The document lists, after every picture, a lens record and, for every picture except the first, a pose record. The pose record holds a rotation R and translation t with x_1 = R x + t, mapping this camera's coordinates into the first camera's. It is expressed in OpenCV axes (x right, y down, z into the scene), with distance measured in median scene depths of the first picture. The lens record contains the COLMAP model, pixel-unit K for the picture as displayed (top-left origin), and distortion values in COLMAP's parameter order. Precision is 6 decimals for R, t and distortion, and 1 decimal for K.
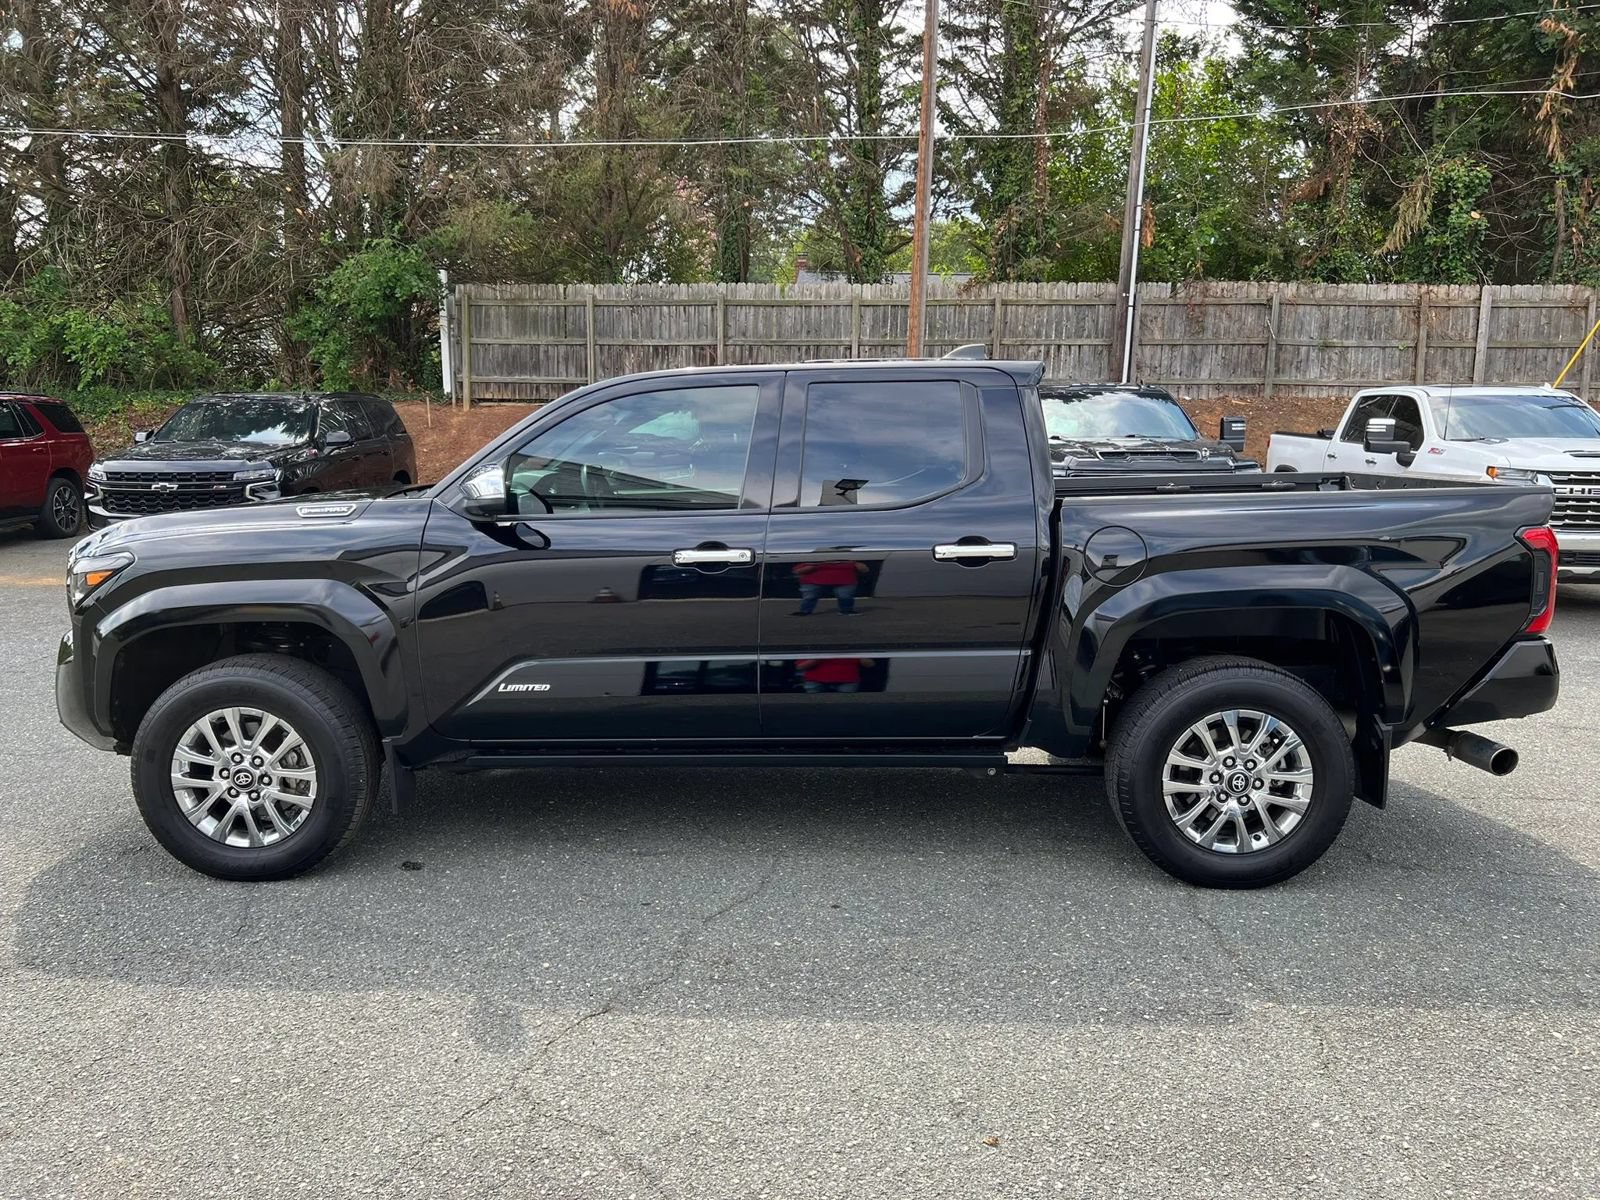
lens RADIAL K [[1222.4, 0, 804.0], [0, 1222.4, 591.1], [0, 0, 1]] dist [0.032739, -0.050639]
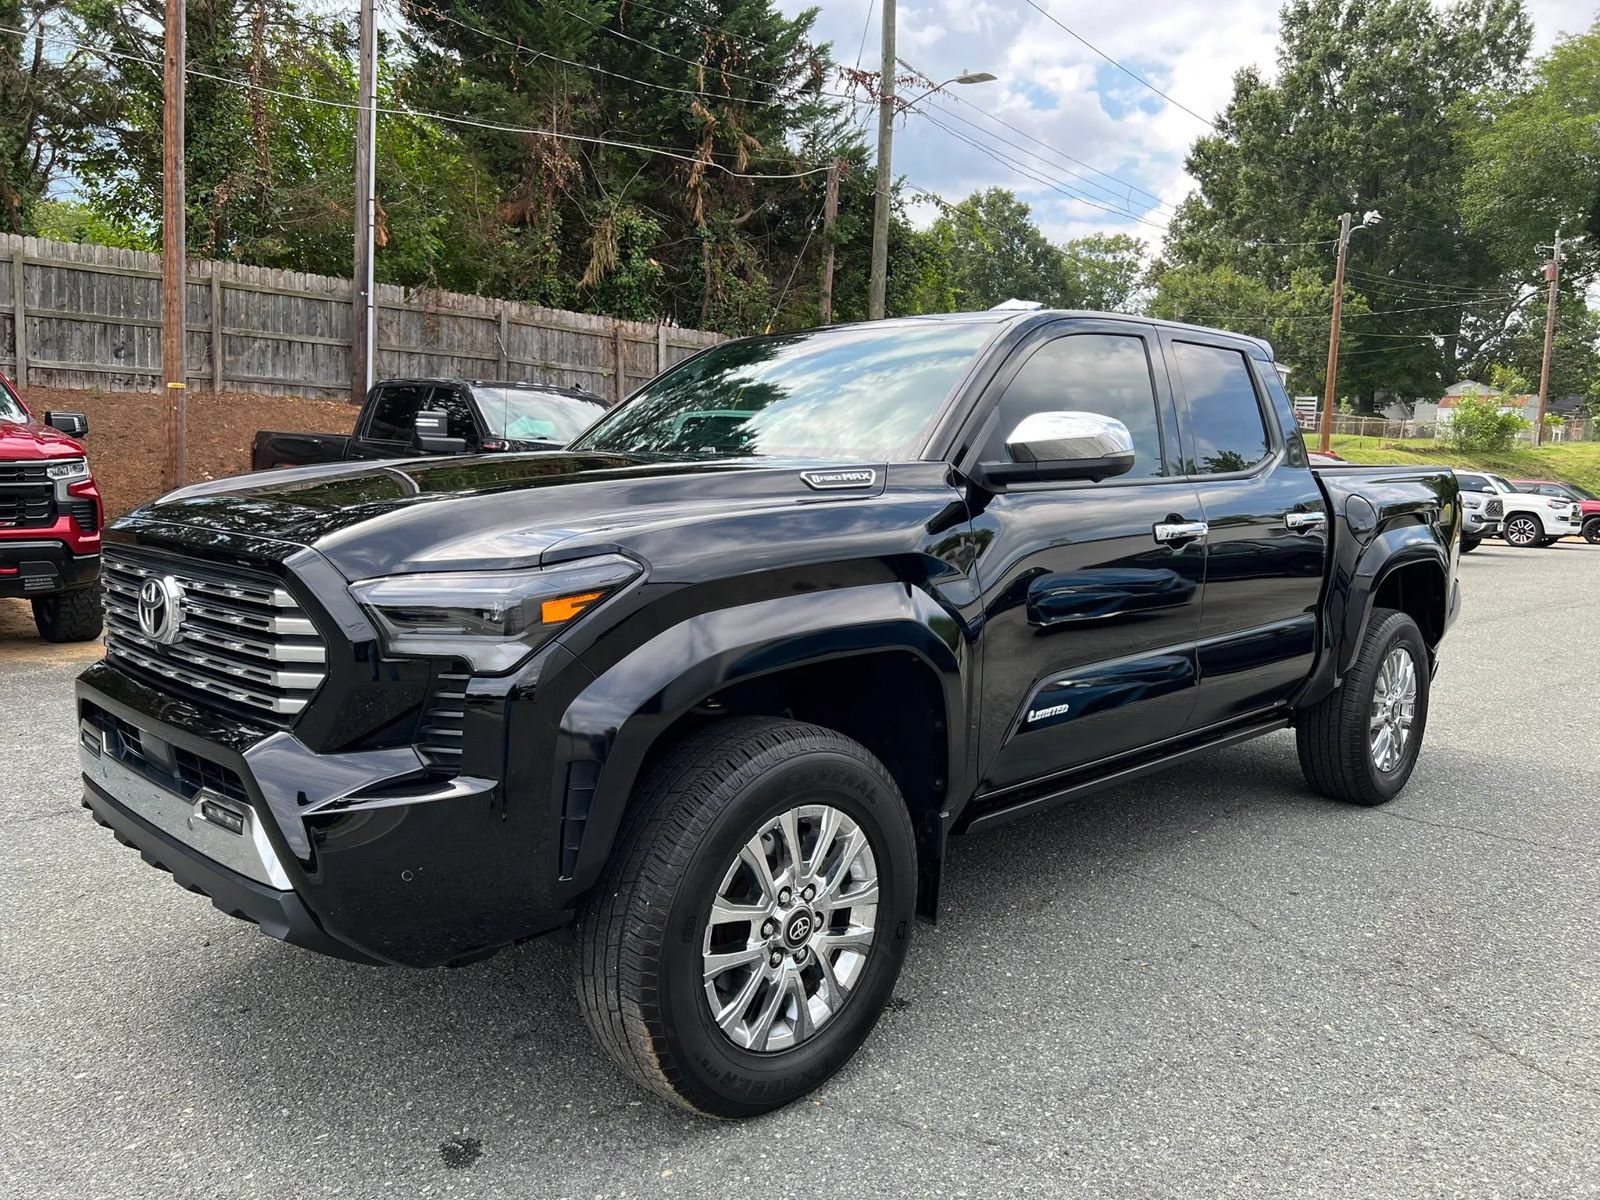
lens RADIAL K [[1222.4, 0, 793.9], [0, 1222.4, 608.1], [0, 0, 1]] dist [0.032739, -0.050639]
pose [[0.672639, -0.065214, 0.737091, -0.216864], [0.071911, 0.997155, 0.022600, -0.003313], [-0.736468, 0.037804, 0.675415, 0.147149]]
